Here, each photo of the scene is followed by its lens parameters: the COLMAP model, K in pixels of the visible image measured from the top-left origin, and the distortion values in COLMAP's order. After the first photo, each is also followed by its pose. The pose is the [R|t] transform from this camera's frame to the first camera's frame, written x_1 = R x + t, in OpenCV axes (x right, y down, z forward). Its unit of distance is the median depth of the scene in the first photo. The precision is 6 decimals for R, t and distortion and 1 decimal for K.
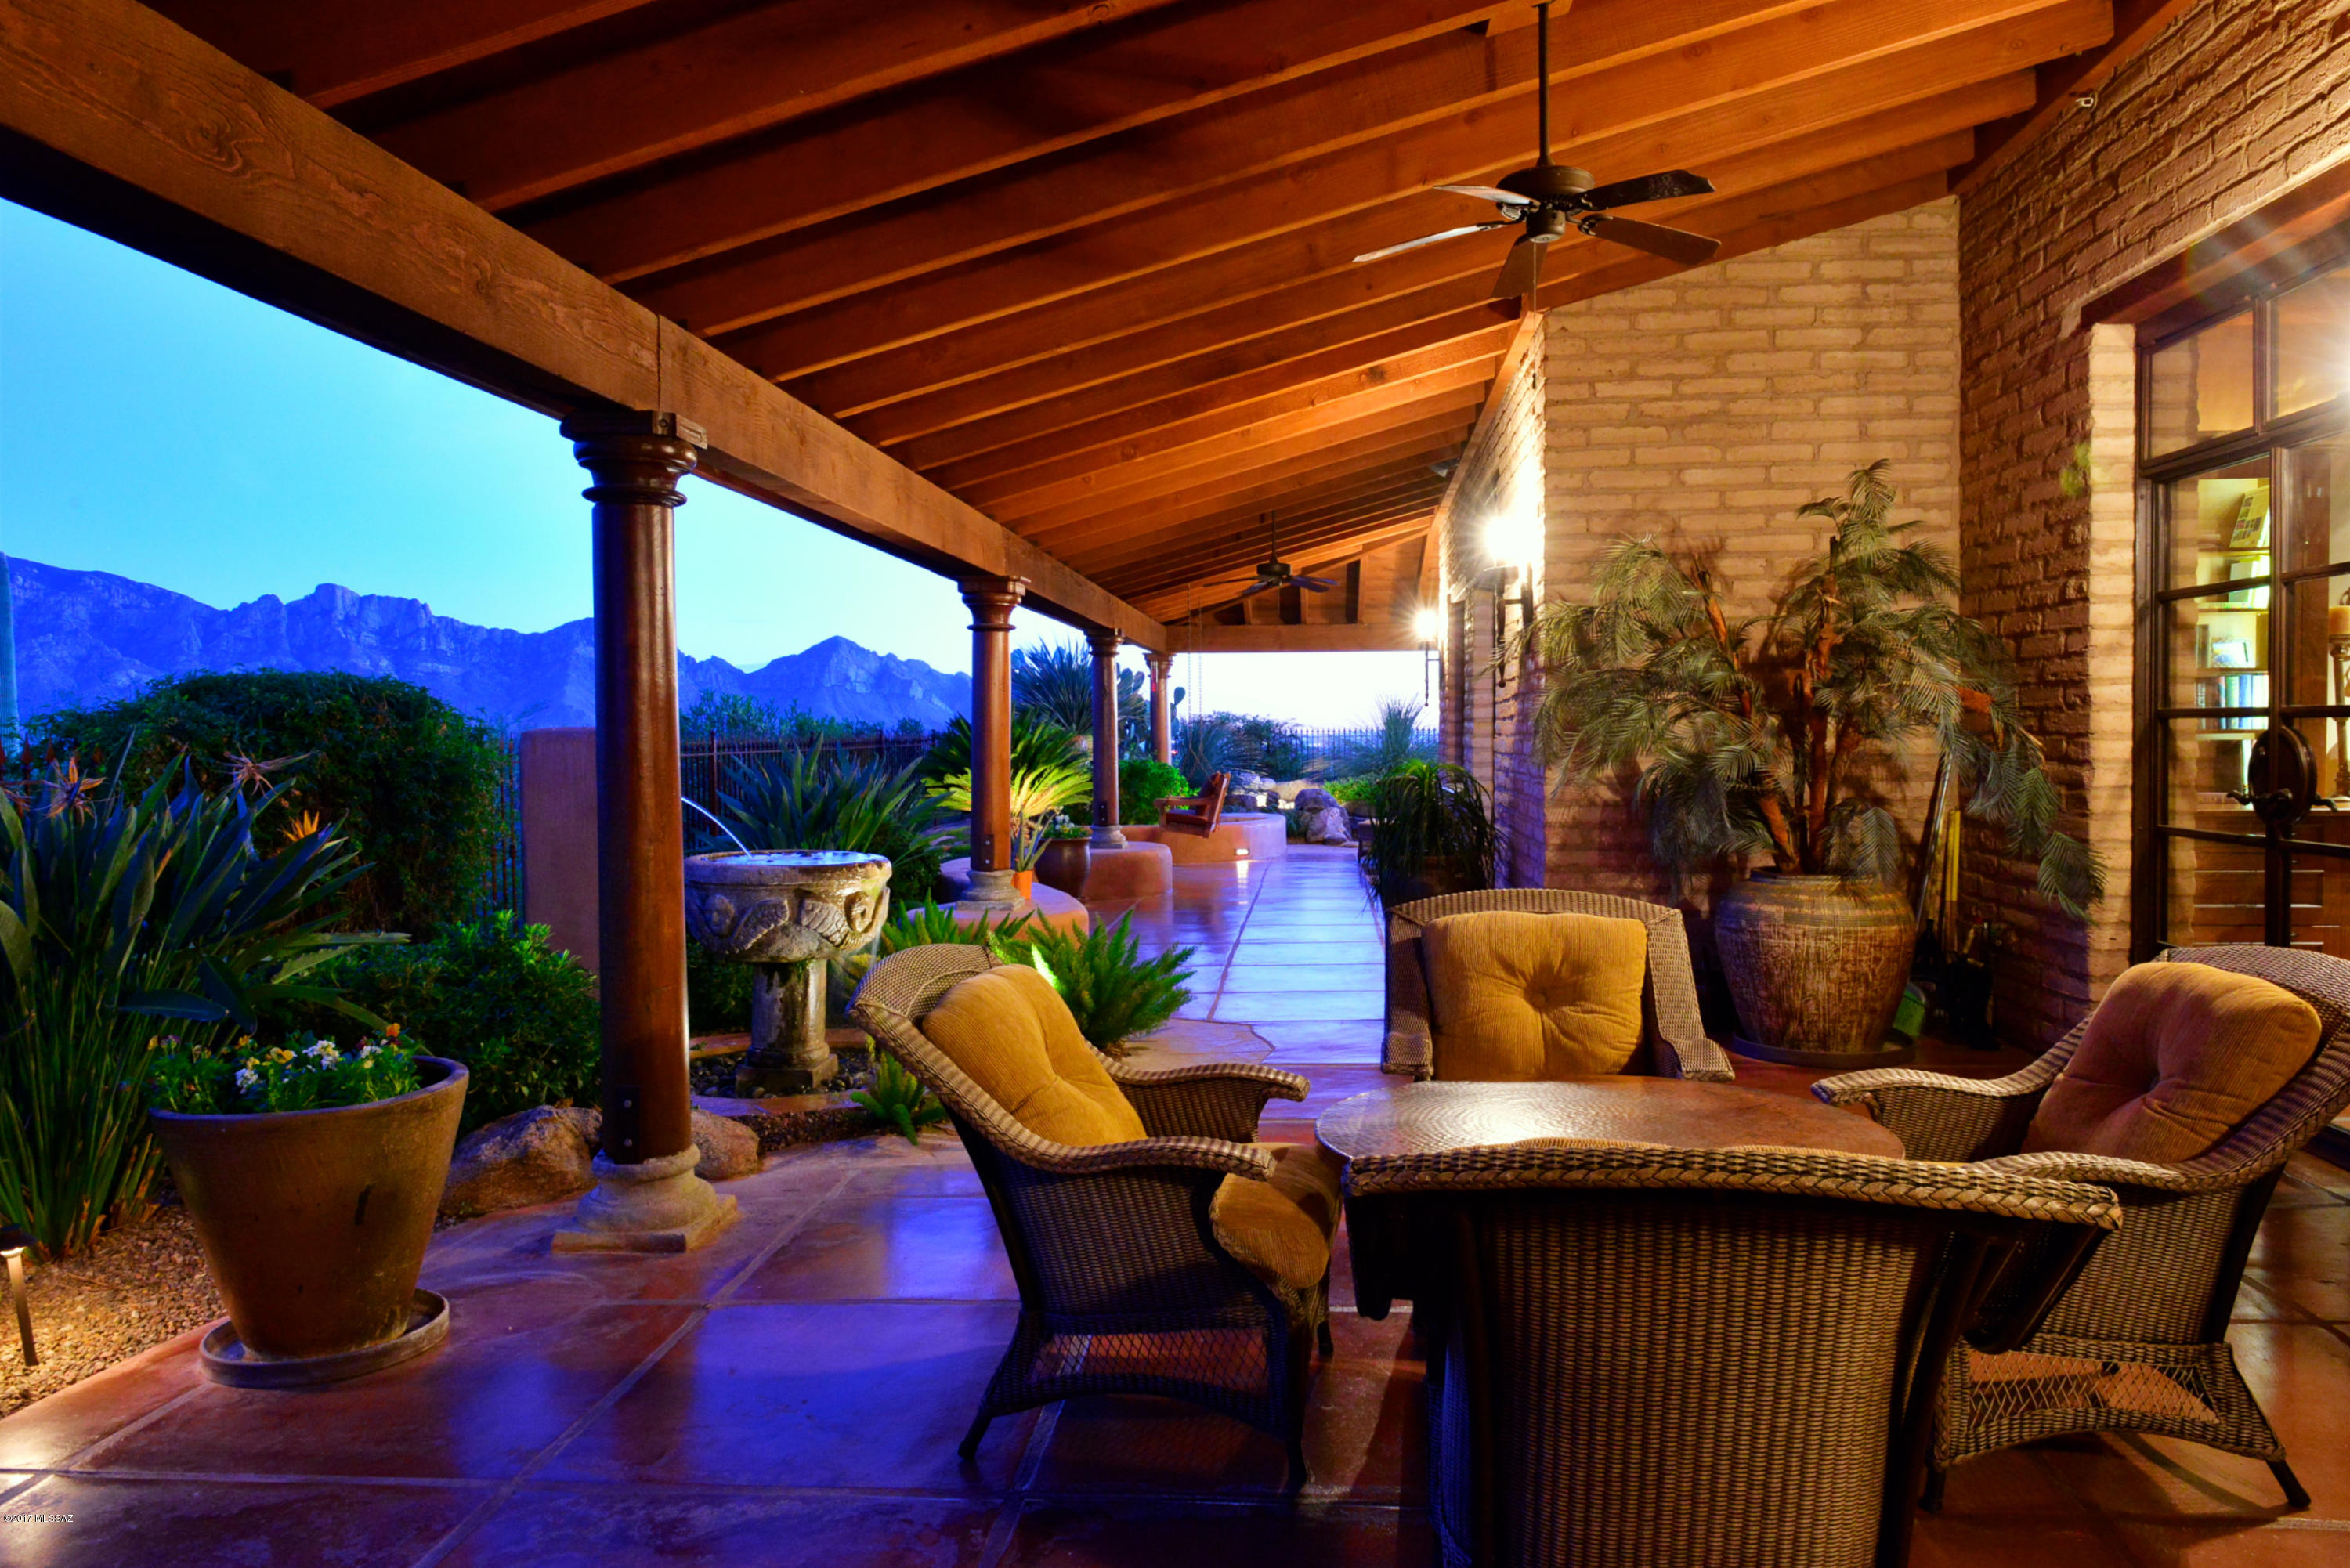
lens RADIAL K [[1611.9, 0, 1183.8], [0, 1611.9, 779.1], [0, 0, 1]] dist [-0.009072, -0.007496]
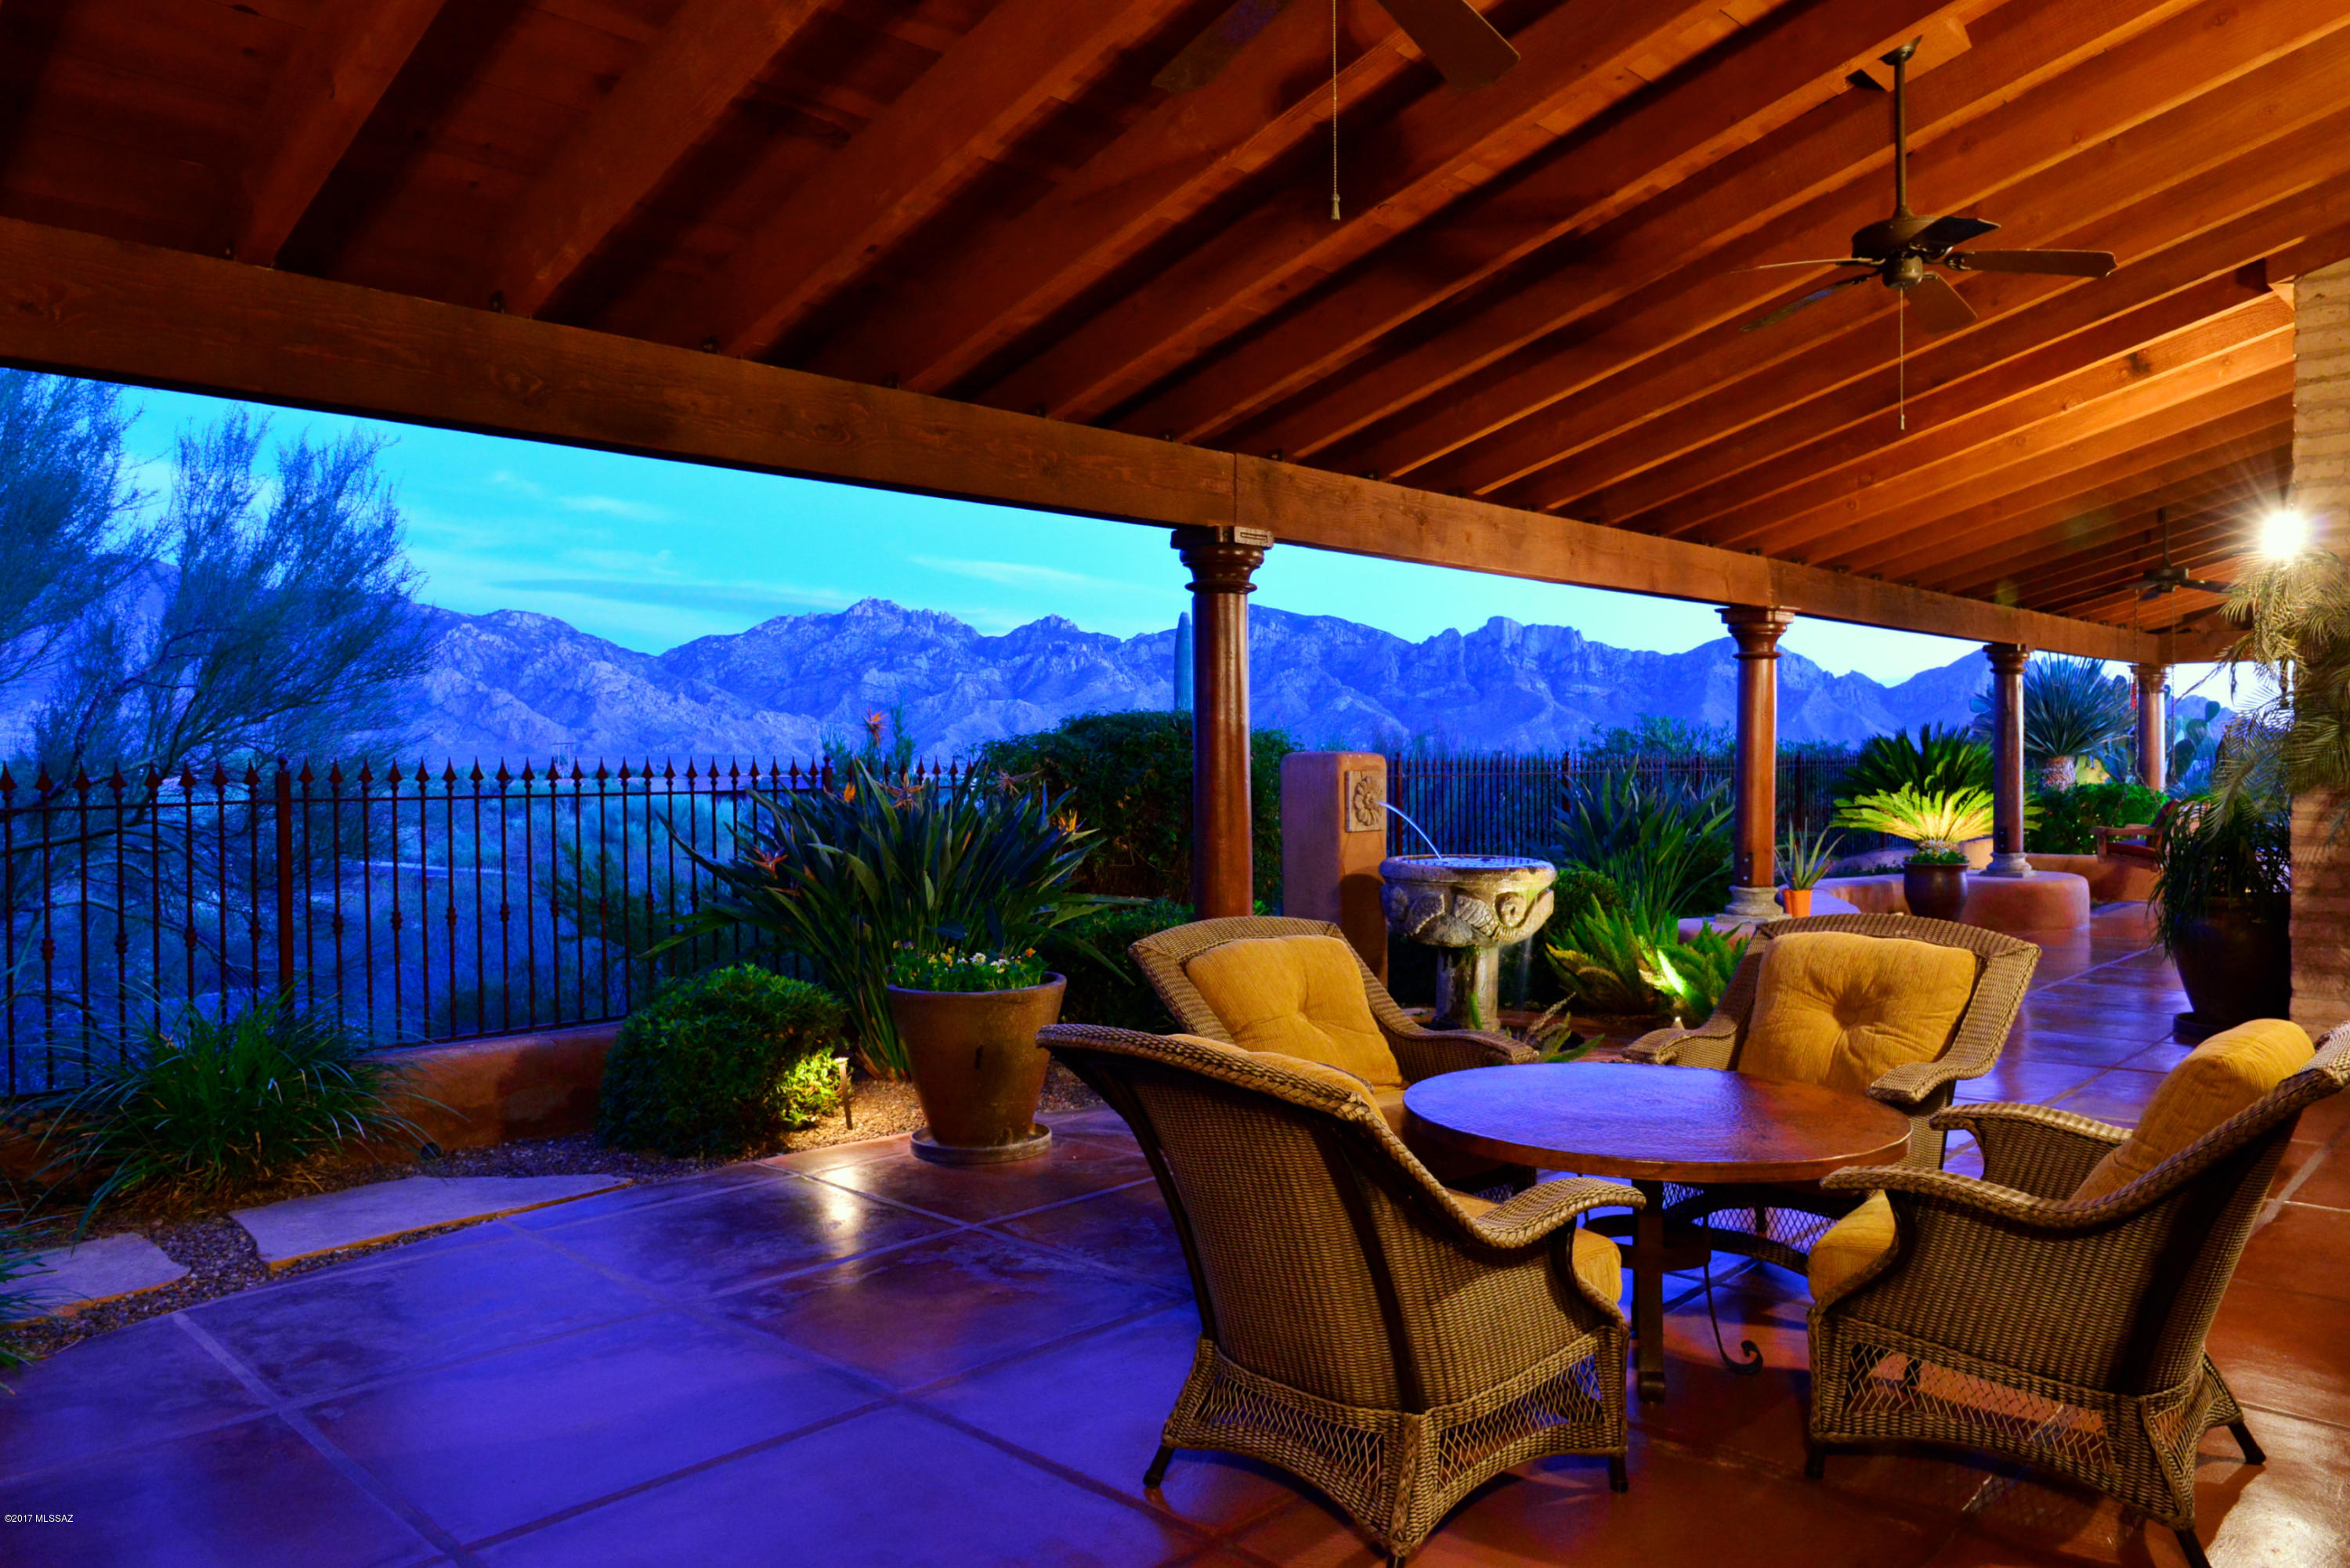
lens RADIAL K [[1581.6, 0, 1175.0], [0, 1581.6, 784.0], [0, 0, 1]] dist [-0.012853, -0.006663]
pose [[0.774895, 0.015379, -0.631903, 0.350933], [-0.019642, 0.999807, 0.000246, -0.004618], [0.631784, 0.012221, 0.775048, -0.051249]]
